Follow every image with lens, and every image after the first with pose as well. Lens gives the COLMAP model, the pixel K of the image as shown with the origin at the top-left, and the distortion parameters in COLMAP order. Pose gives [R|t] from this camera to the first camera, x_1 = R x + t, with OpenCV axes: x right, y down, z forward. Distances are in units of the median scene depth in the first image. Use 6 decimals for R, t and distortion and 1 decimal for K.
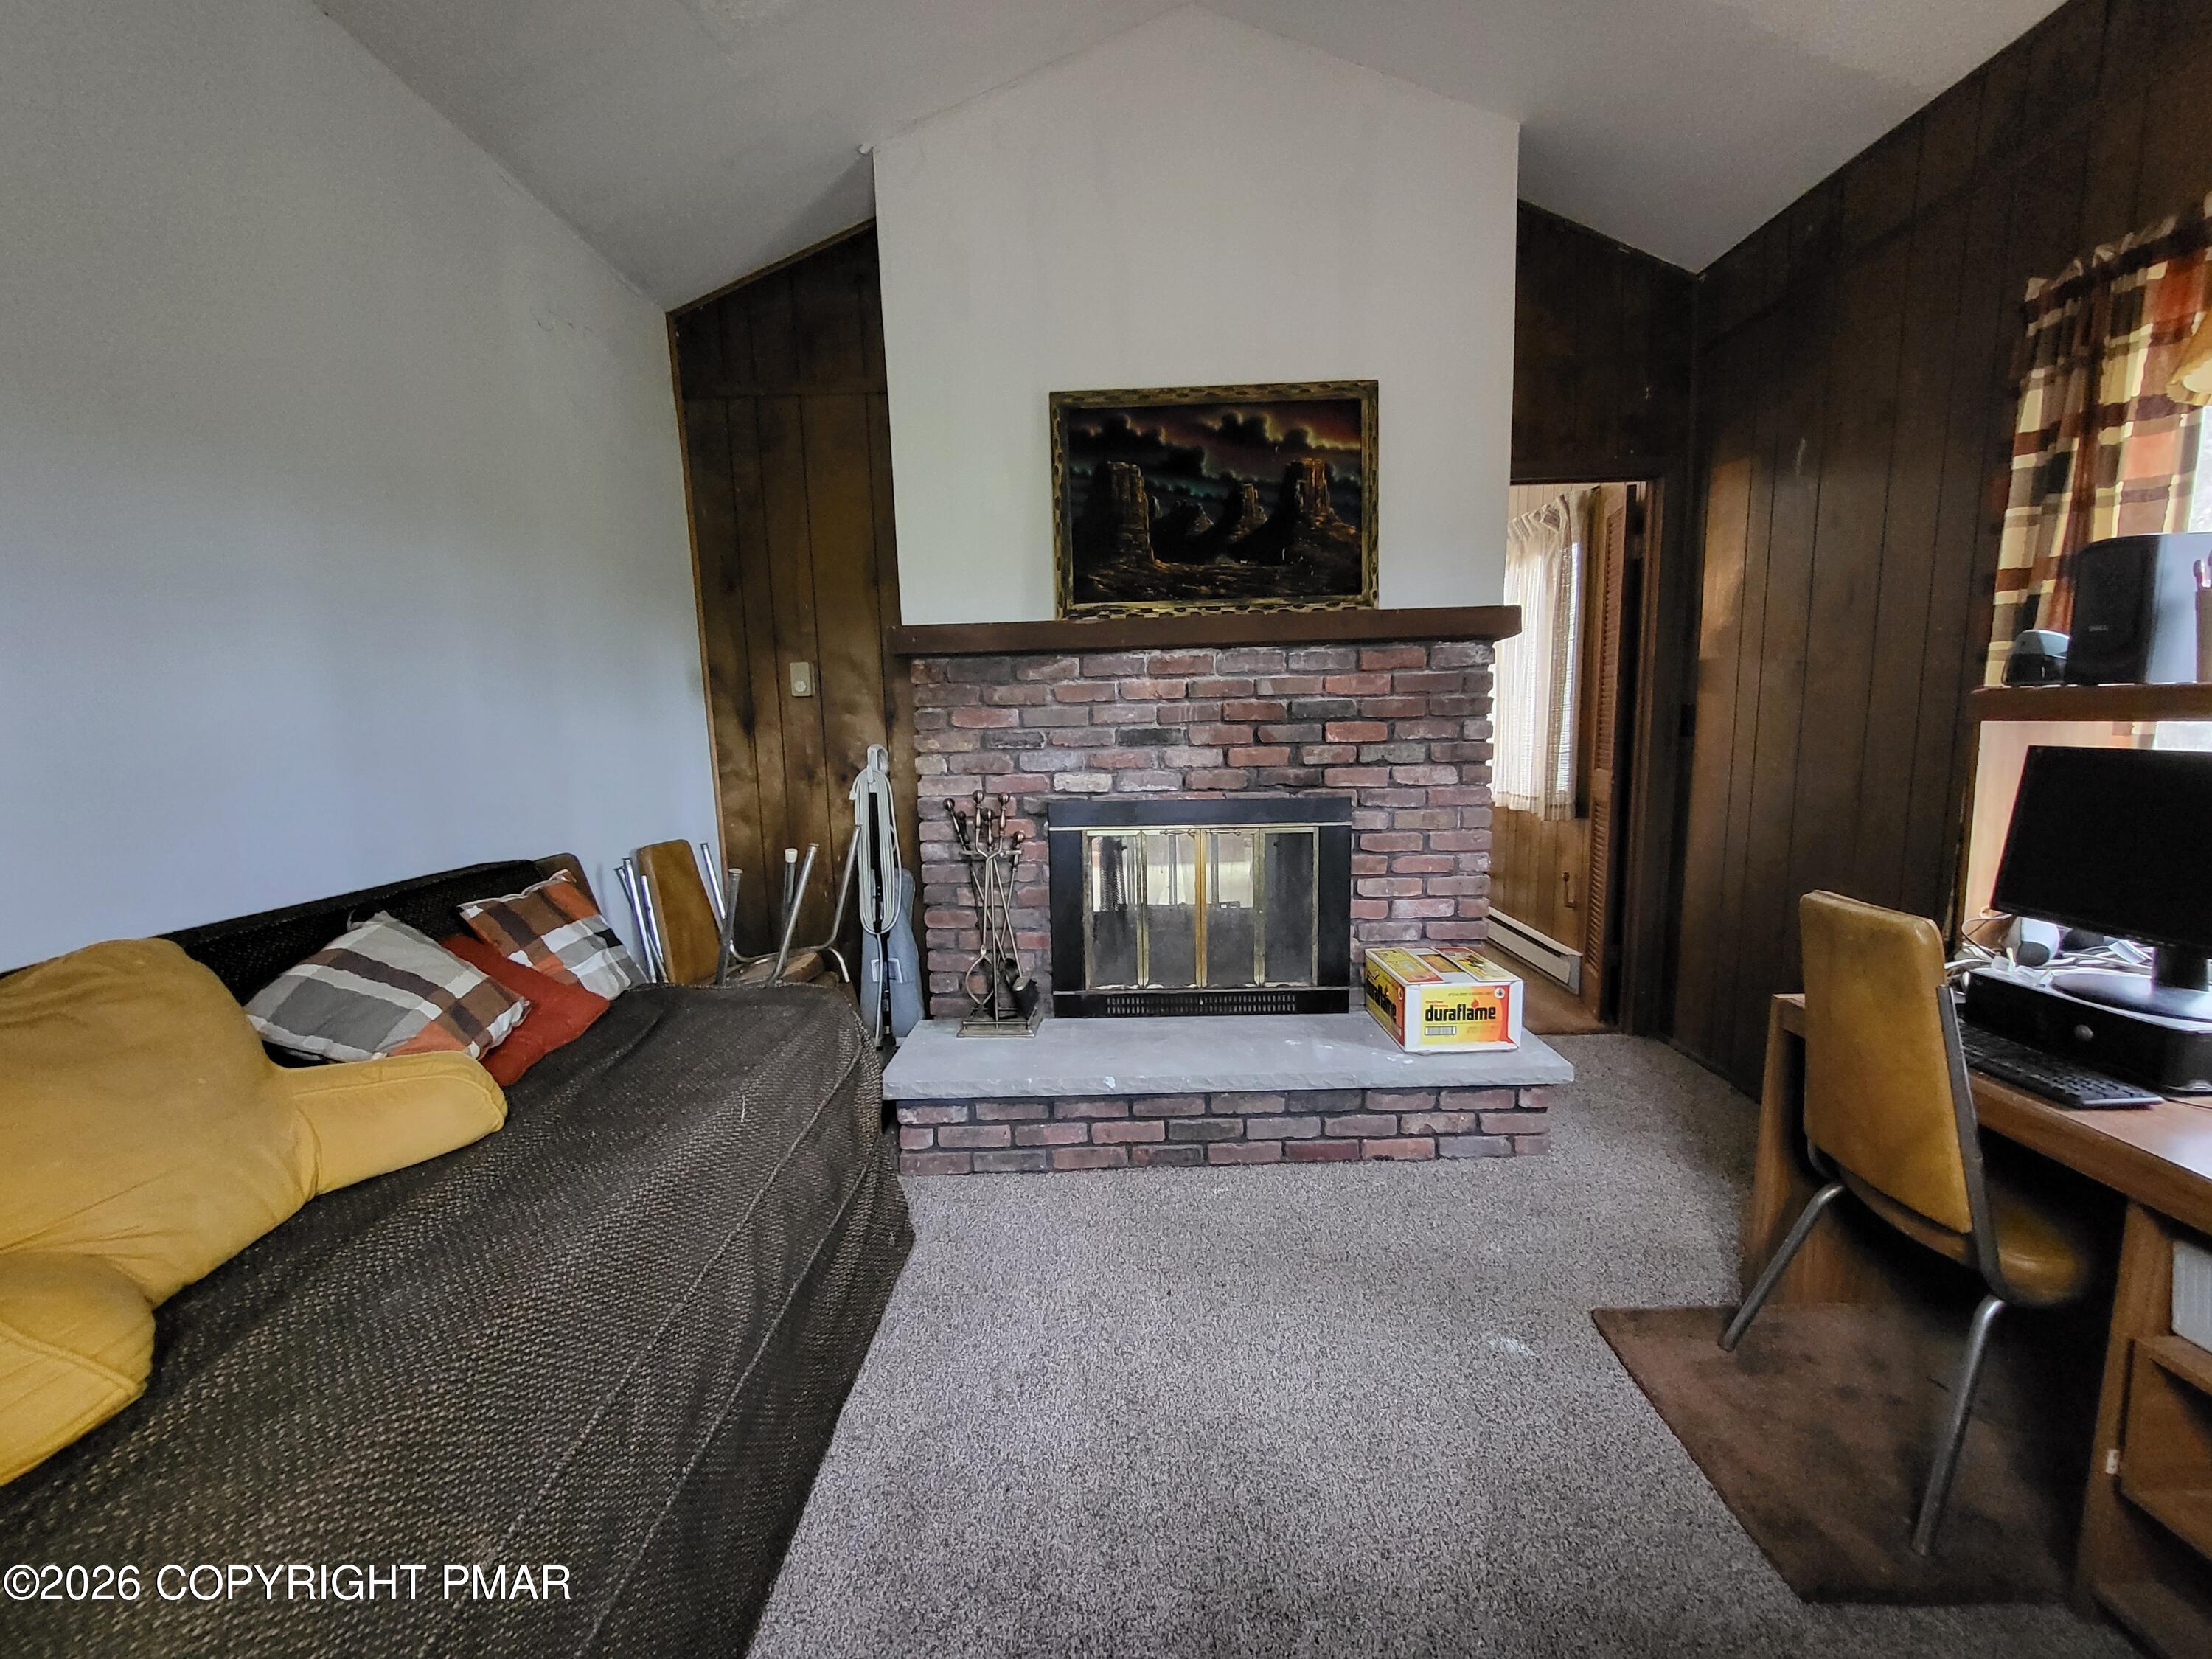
lens RADIAL K [[868.8, 0, 1110.1], [0, 868.8, 835.5], [0, 0, 1]] dist [-0.001028, -0.000331]
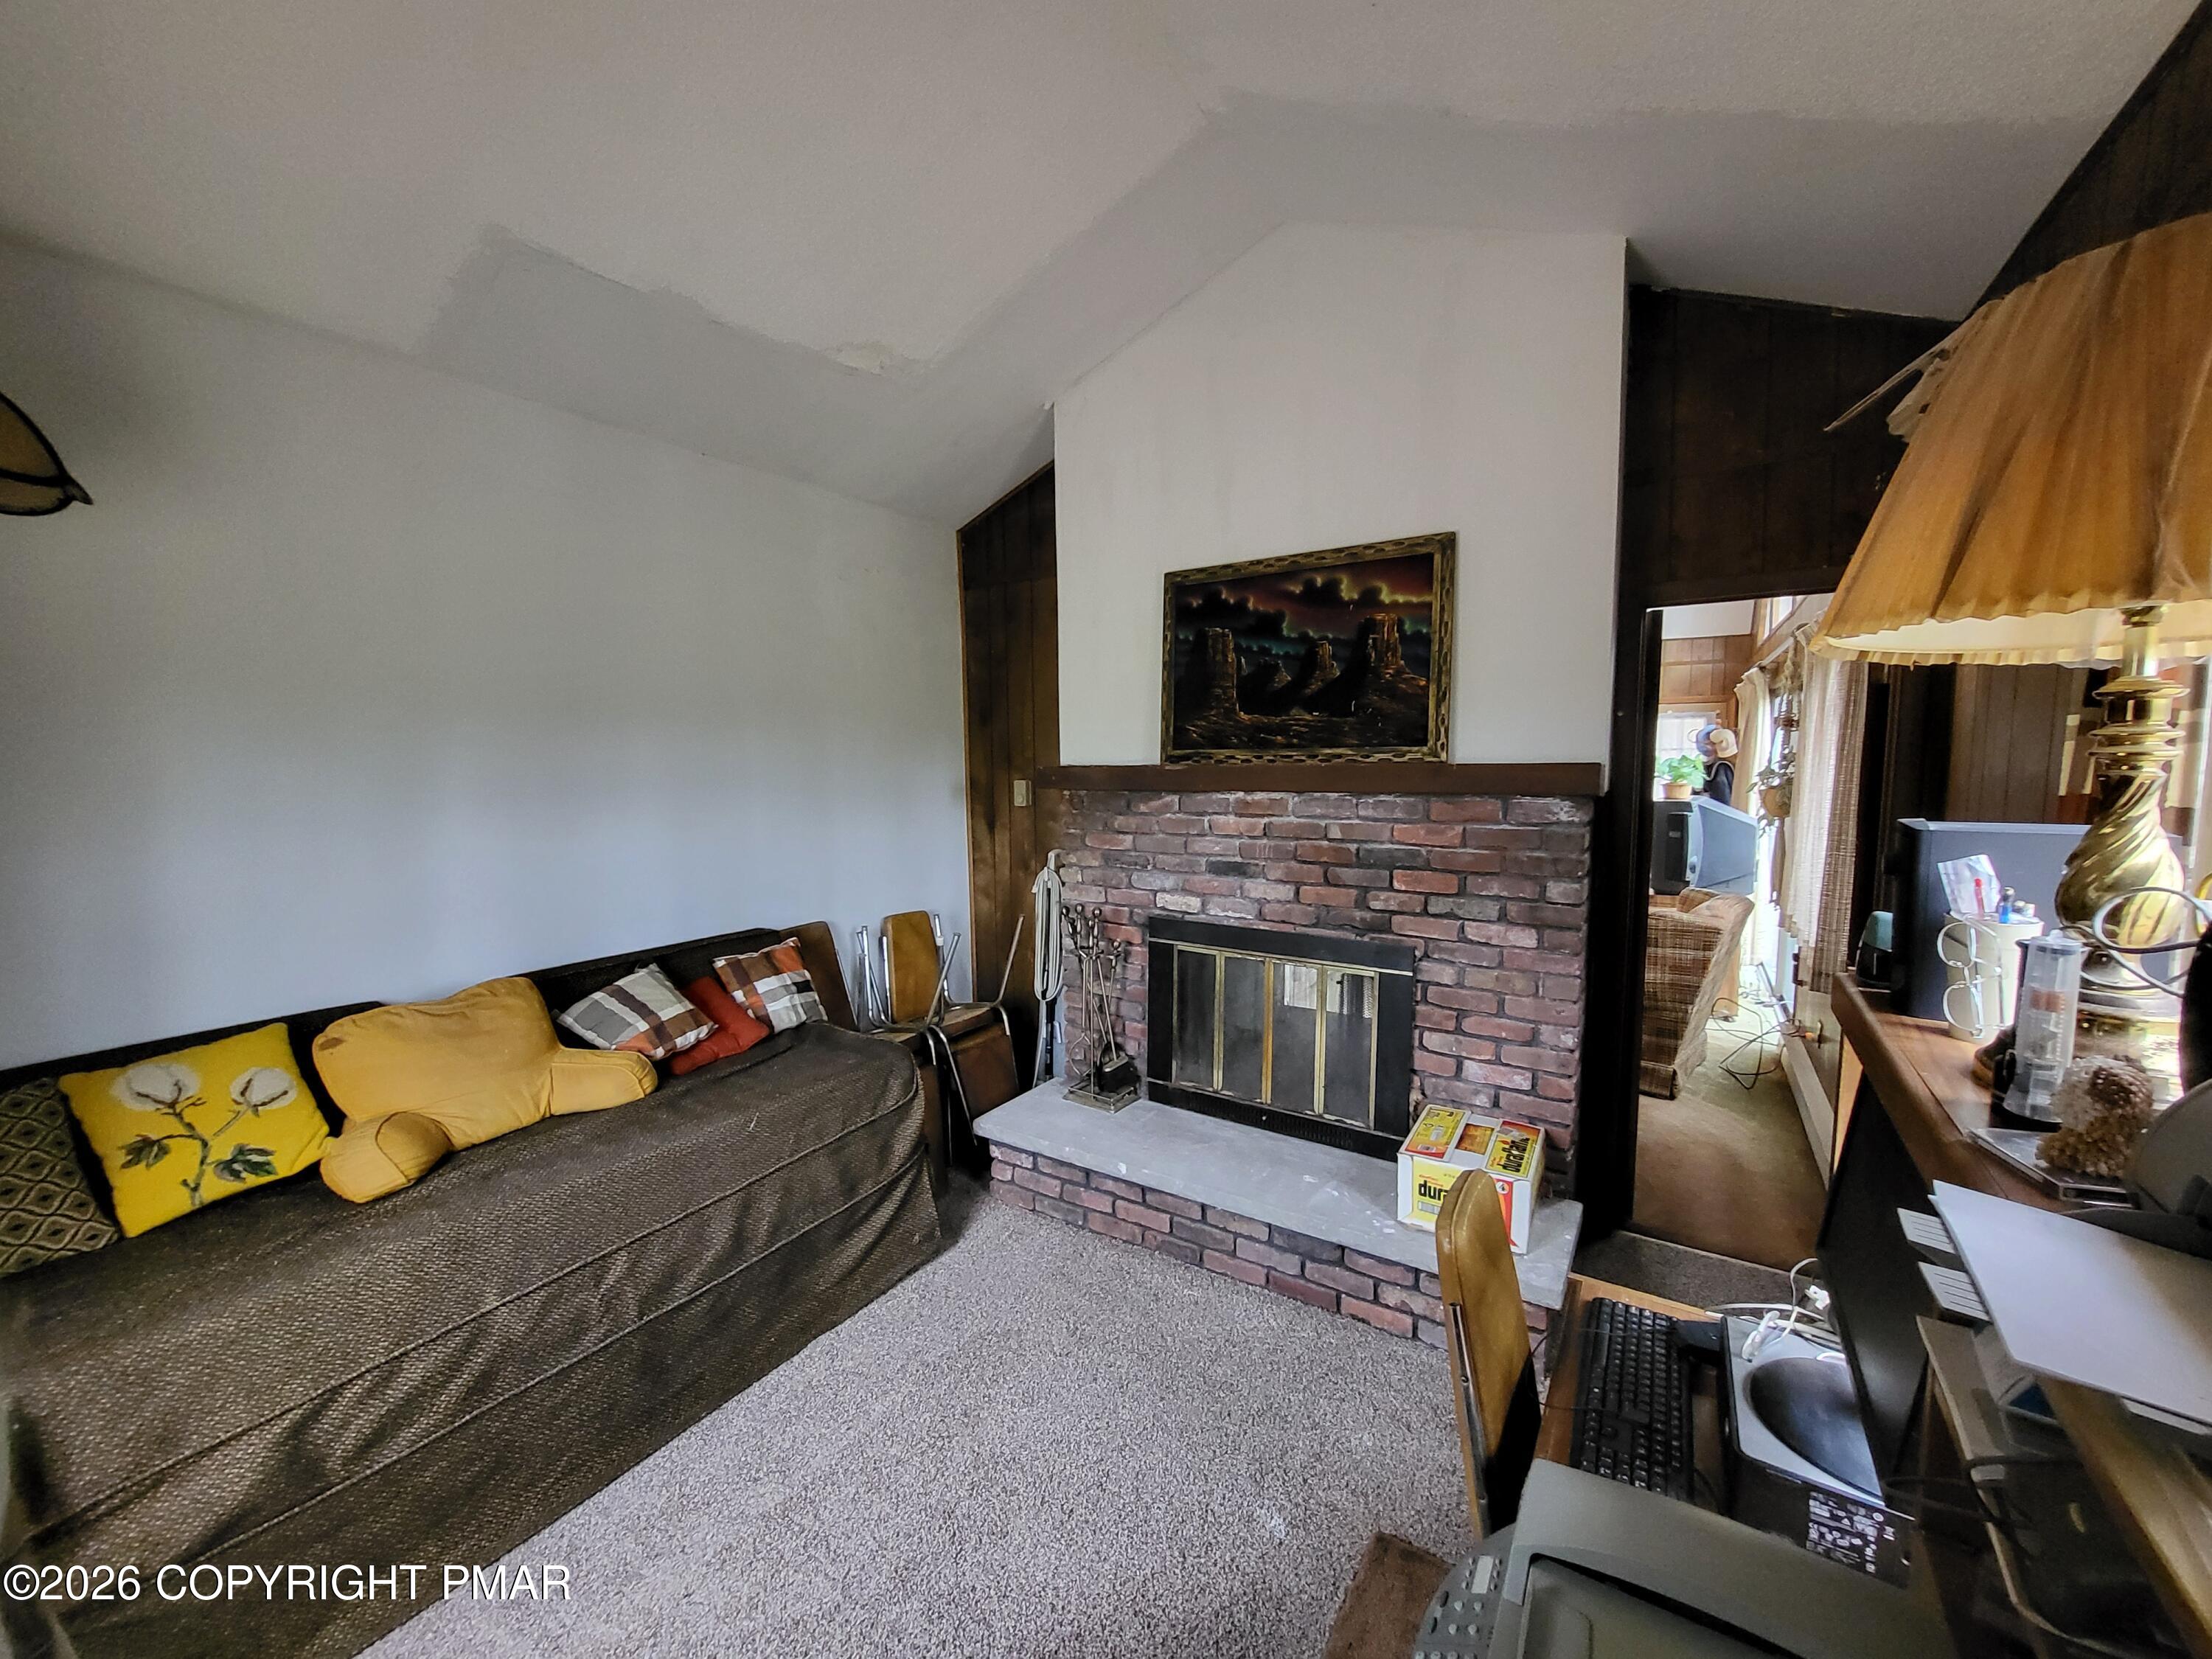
lens RADIAL K [[868.8, 0, 1119.0], [0, 868.8, 831.9], [0, 0, 1]] dist [-0.001028, -0.000331]
pose [[0.842596, 0.067070, -0.534353, 0.519317], [-0.082506, 0.996578, -0.005013, -0.143750], [0.532188, 0.048311, 0.845246, -0.017504]]
